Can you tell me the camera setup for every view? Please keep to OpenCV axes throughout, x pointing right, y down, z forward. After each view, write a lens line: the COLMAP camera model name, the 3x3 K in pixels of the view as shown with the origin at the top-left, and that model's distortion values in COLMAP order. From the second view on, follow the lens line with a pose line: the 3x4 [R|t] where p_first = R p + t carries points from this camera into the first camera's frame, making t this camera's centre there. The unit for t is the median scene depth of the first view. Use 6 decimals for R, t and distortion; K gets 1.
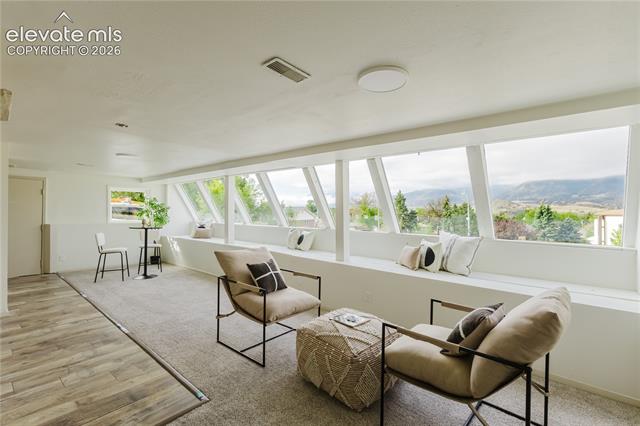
lens RADIAL K [[292.2, 0, 320.9], [0, 292.2, 212.6], [0, 0, 1]] dist [0.003218, 0.000013]
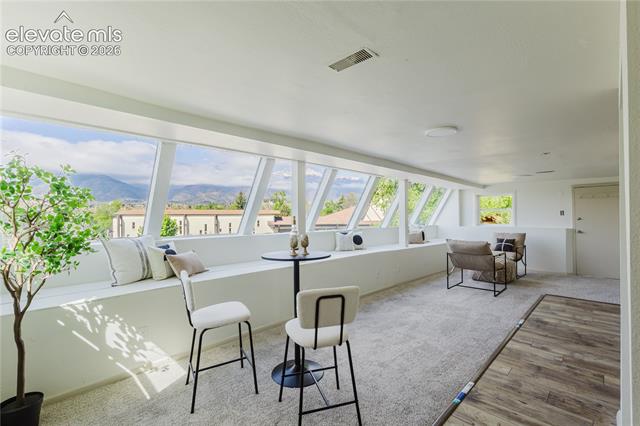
lens RADIAL K [[292.2, 0, 320.4], [0, 292.2, 213.0], [0, 0, 1]] dist [0.003218, 0.000013]
pose [[0.065388, -0.005697, 0.997844, -1.944893], [0.004351, 0.999976, 0.005424, -0.023780], [-0.997850, 0.003987, 0.065411, 1.793902]]
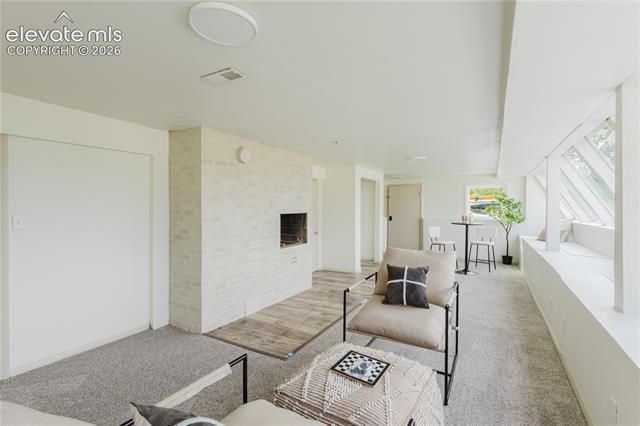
lens RADIAL K [[292.2, 0, 319.4], [0, 292.2, 212.3], [0, 0, 1]] dist [0.003218, 0.000013]
pose [[0.177047, 0.001868, -0.984201, 0.568713], [0.003653, 0.999990, 0.002556, 0.014931], [0.984196, -0.004048, 0.177038, 0.625096]]
